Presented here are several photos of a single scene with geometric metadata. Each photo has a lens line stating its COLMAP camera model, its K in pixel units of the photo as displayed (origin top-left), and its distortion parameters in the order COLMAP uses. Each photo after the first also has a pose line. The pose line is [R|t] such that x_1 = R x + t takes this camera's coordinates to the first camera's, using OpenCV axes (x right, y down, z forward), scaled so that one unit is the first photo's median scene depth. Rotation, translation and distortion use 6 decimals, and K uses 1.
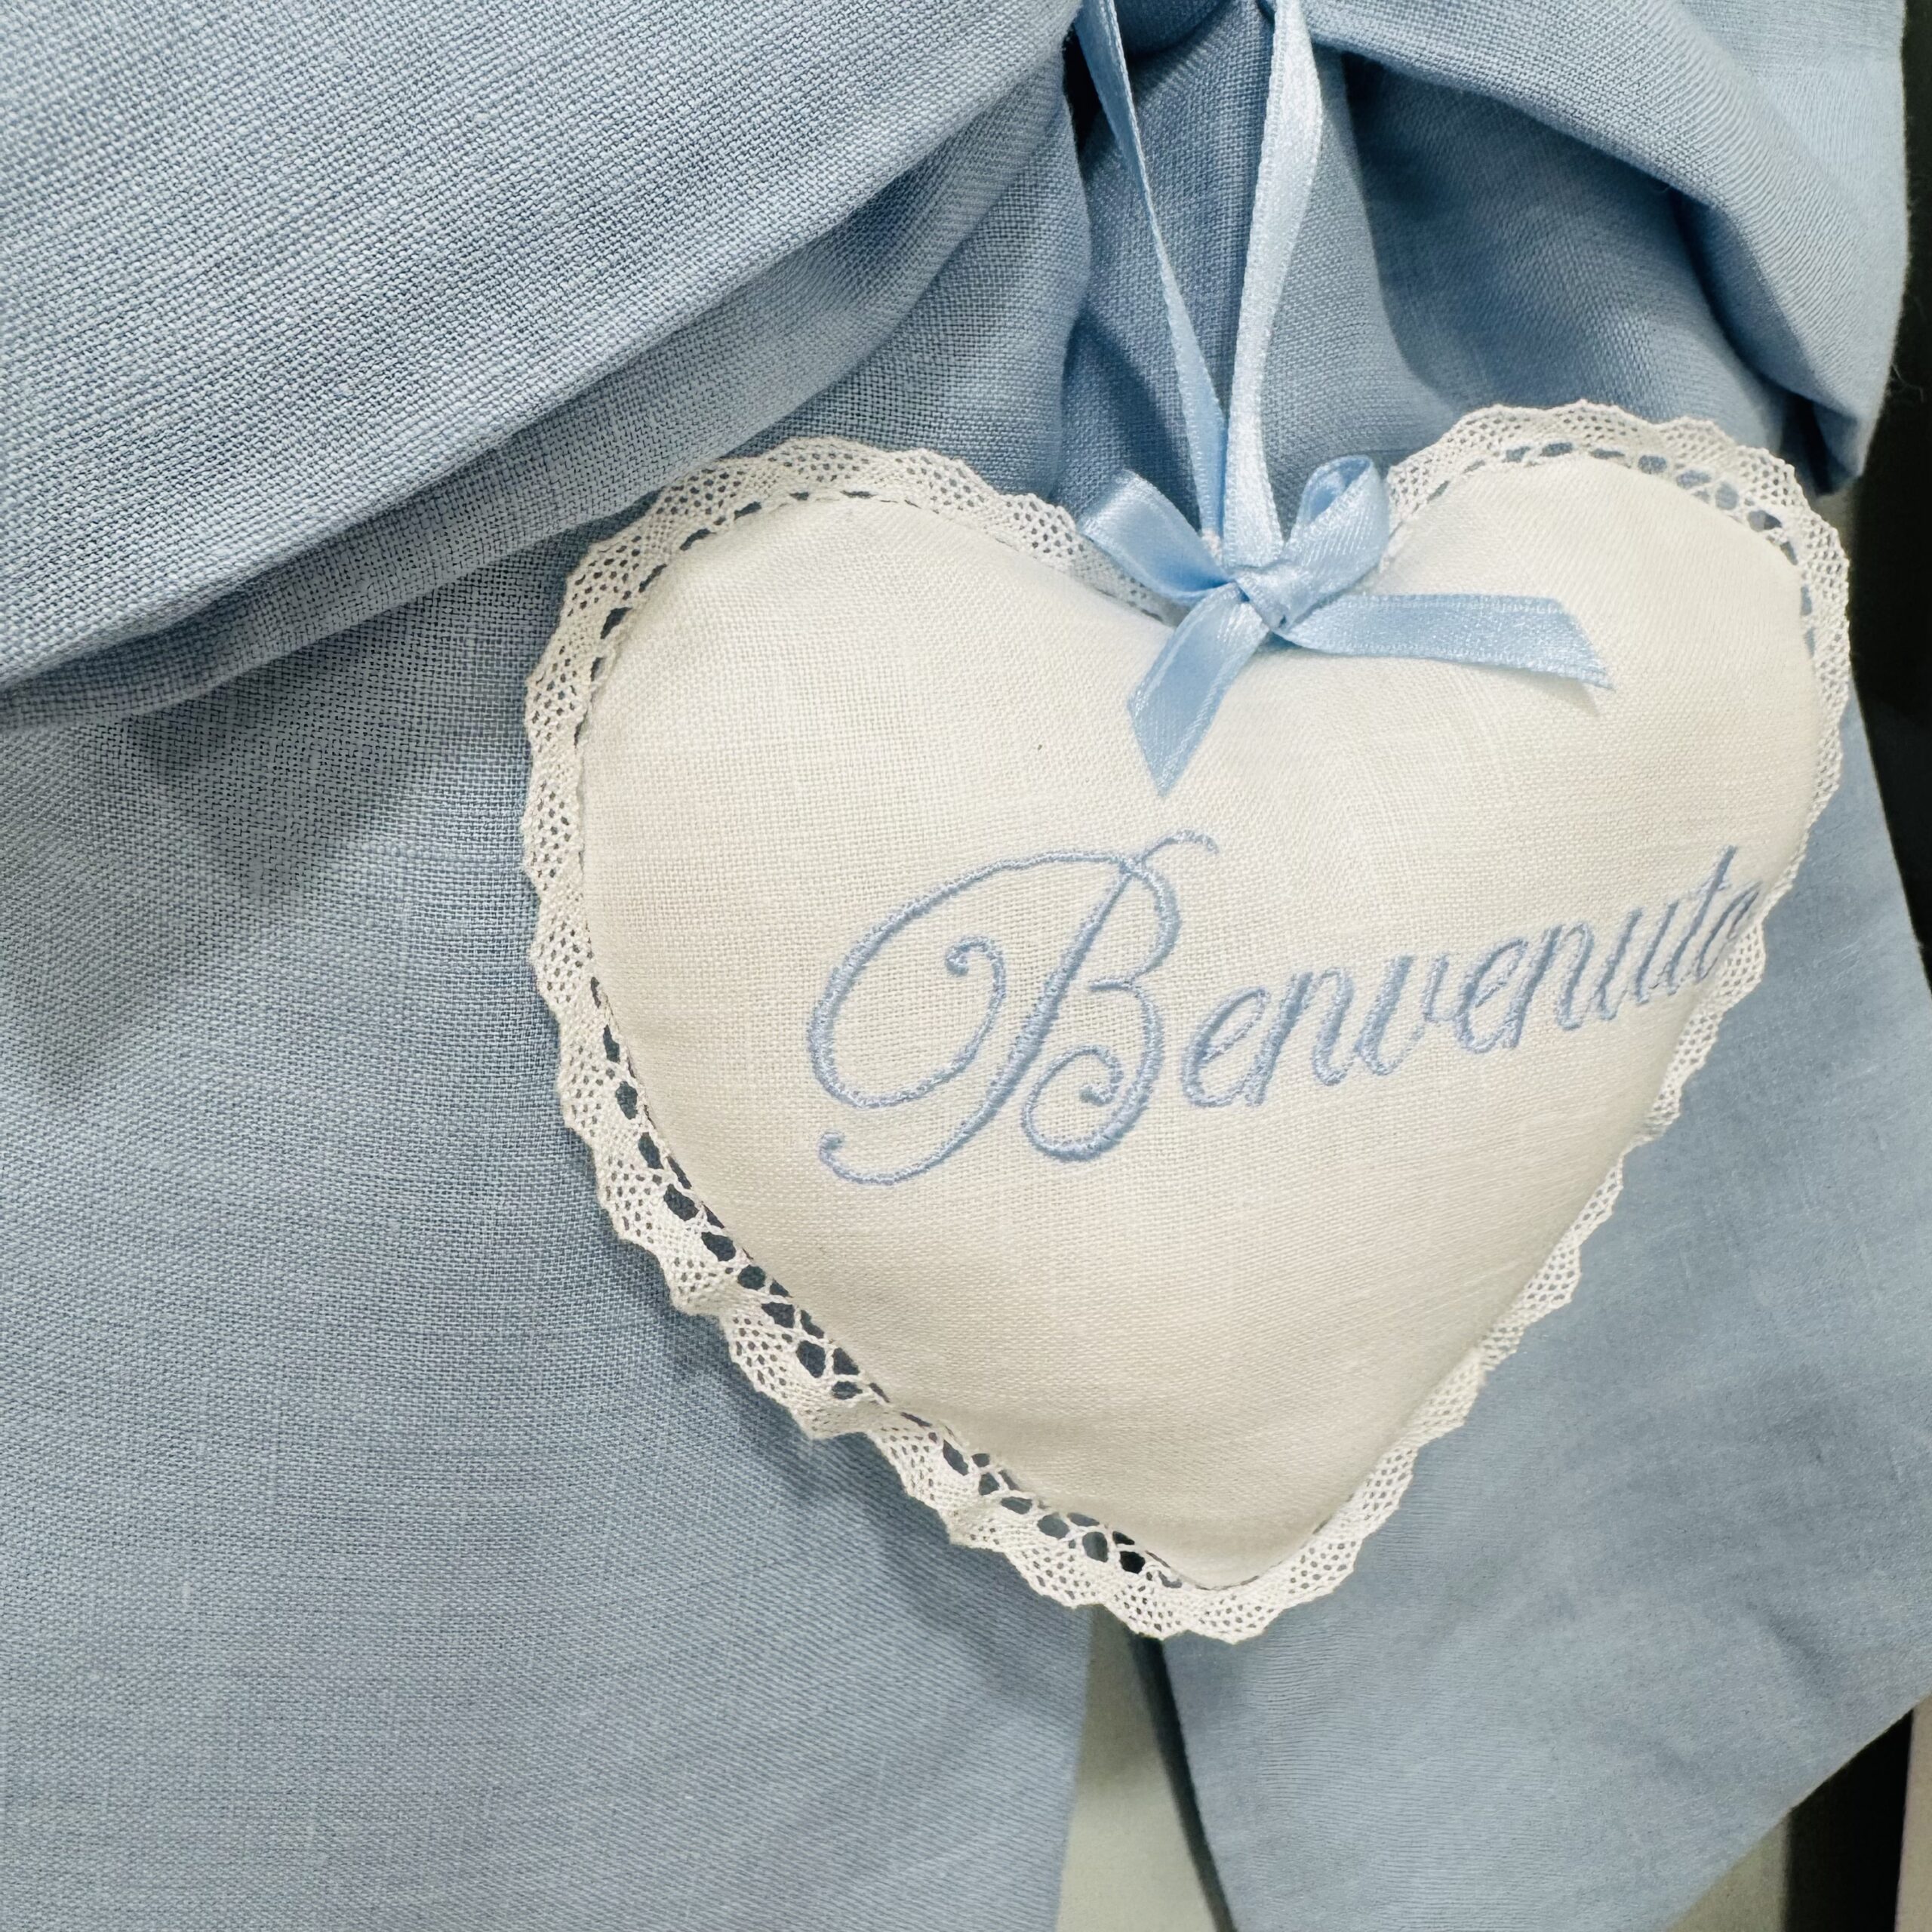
lens RADIAL K [[1836.6, 0, 968.6], [0, 1836.6, 852.3], [0, 0, 1]] dist [0.007063, -0.001211]
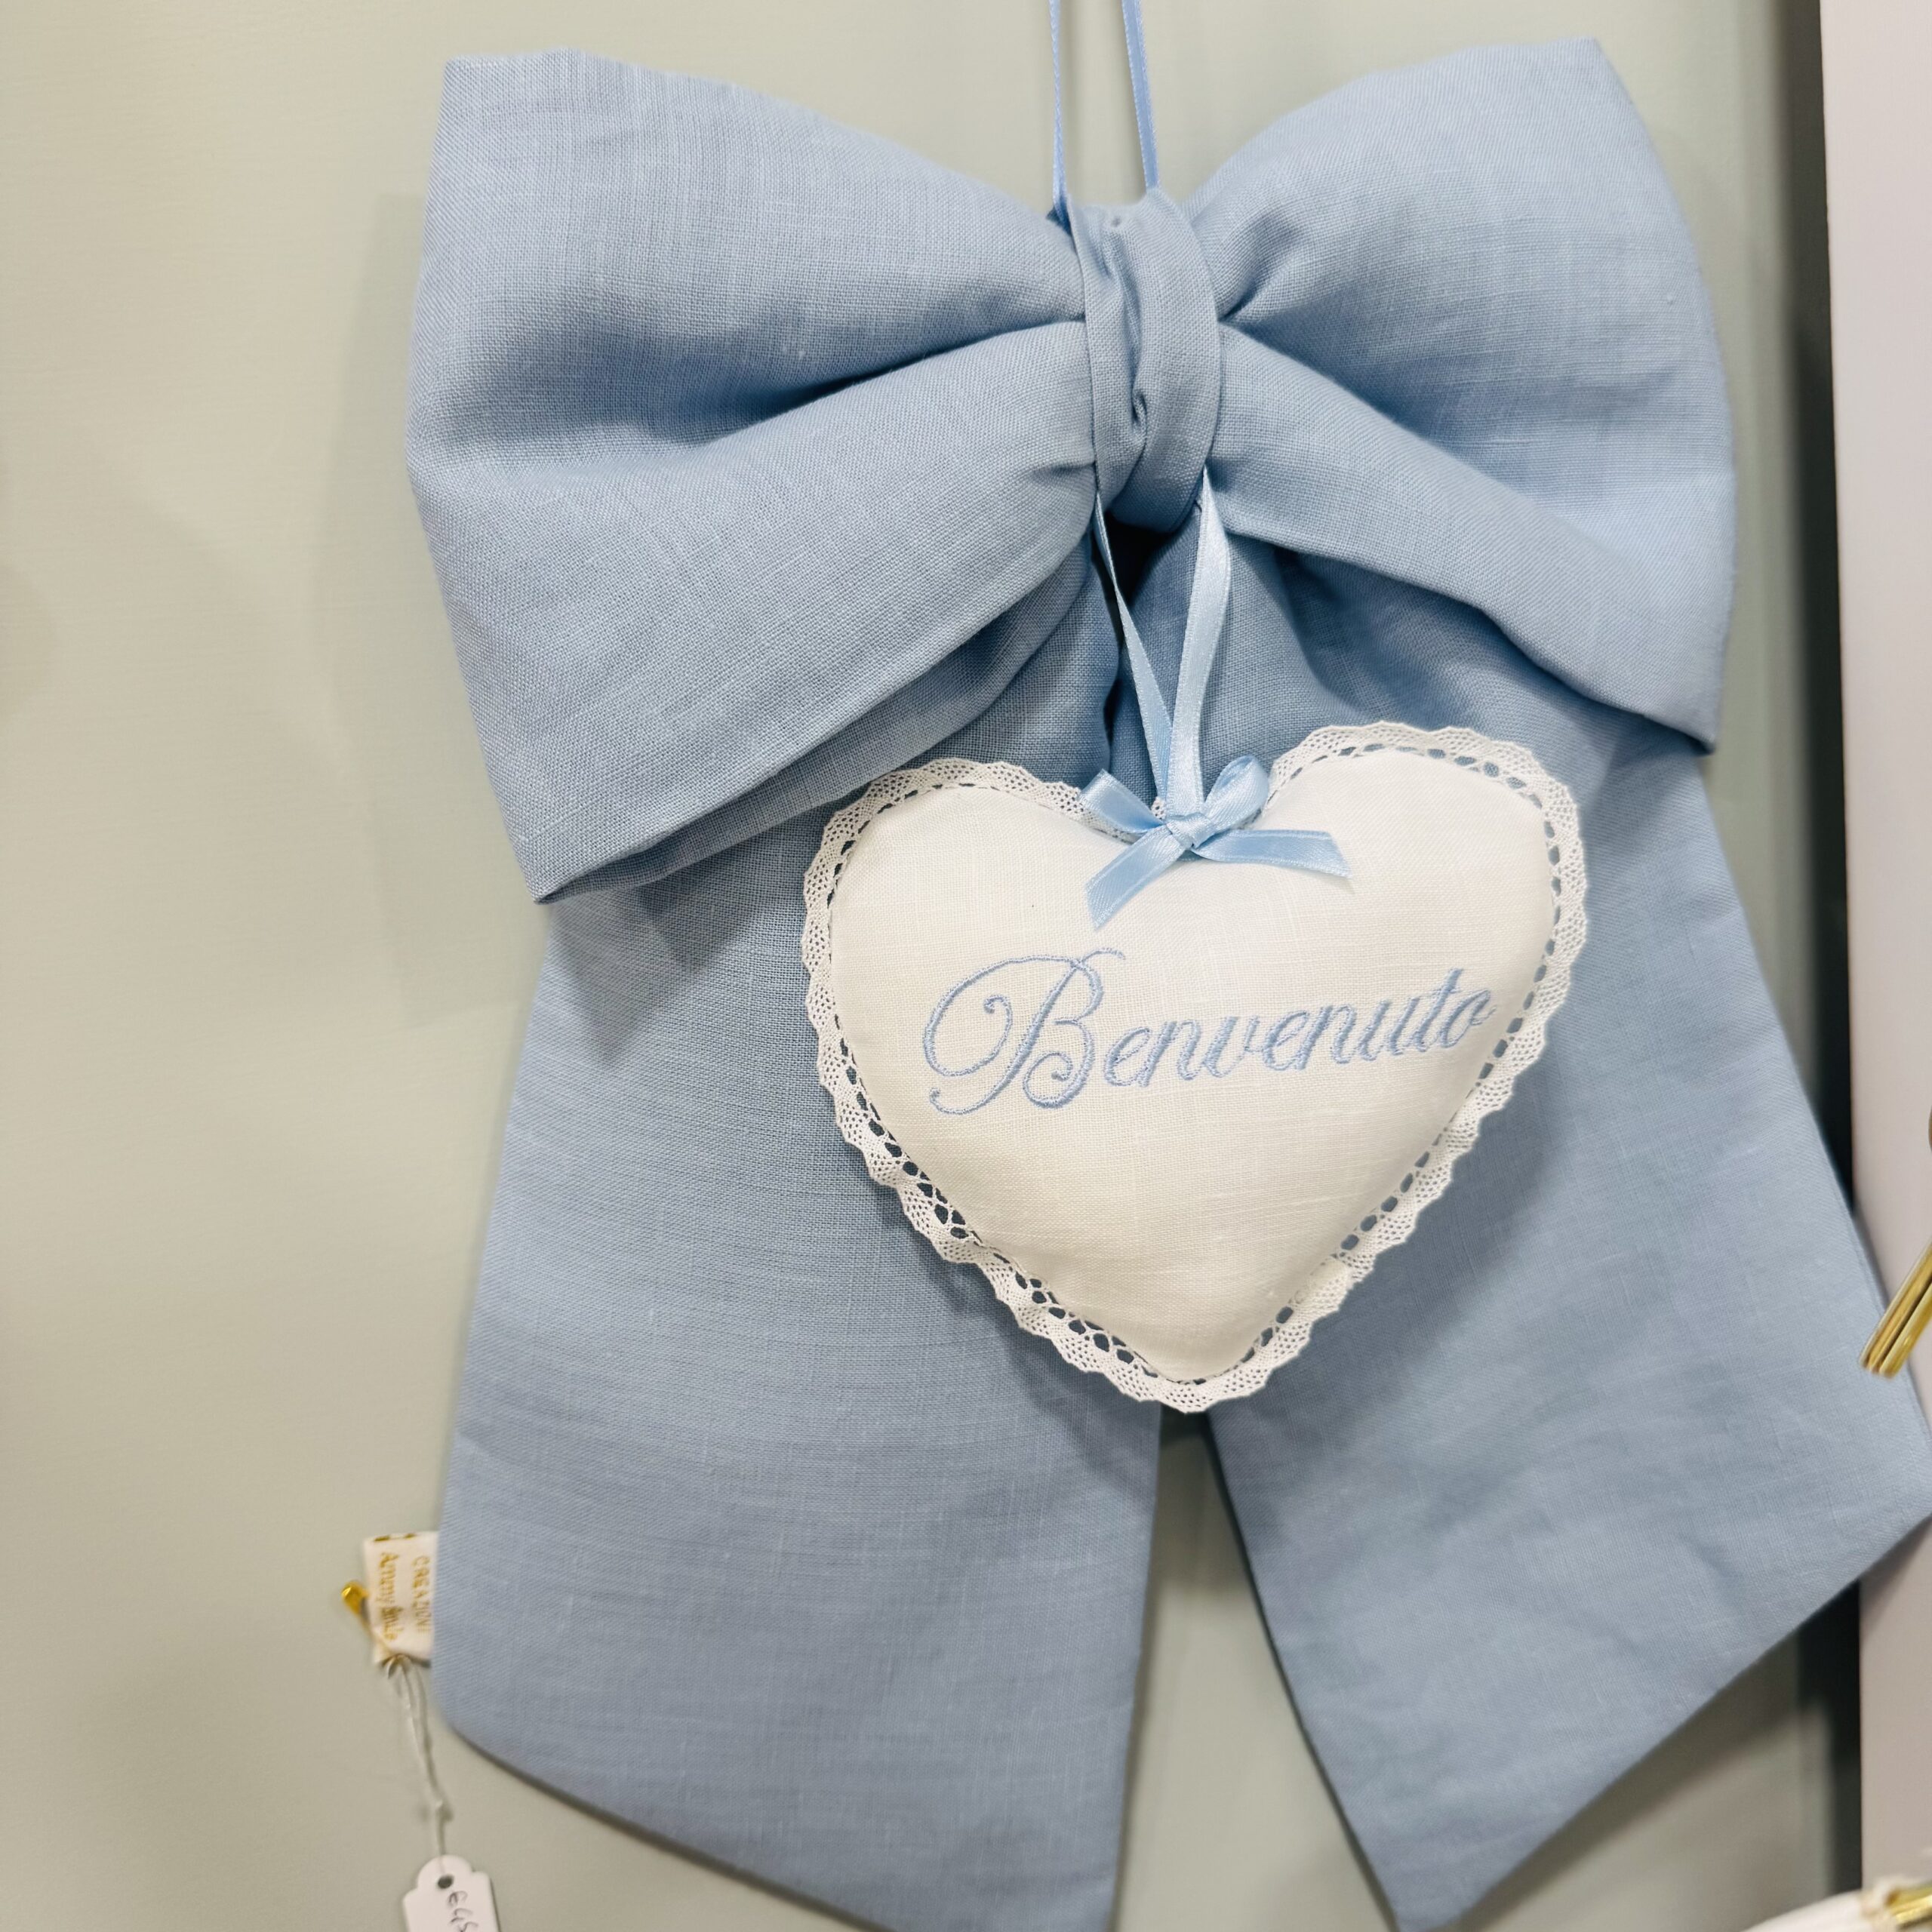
lens RADIAL K [[1921.2, 0, 967.5], [0, 1921.2, 982.7], [0, 0, 1]] dist [0.241074, -0.716767]
pose [[0.952739, 0.016813, -0.303325, 0.590646], [-0.032453, 0.998387, -0.046595, 0.125392], [0.302053, 0.054237, 0.951747, -1.028268]]
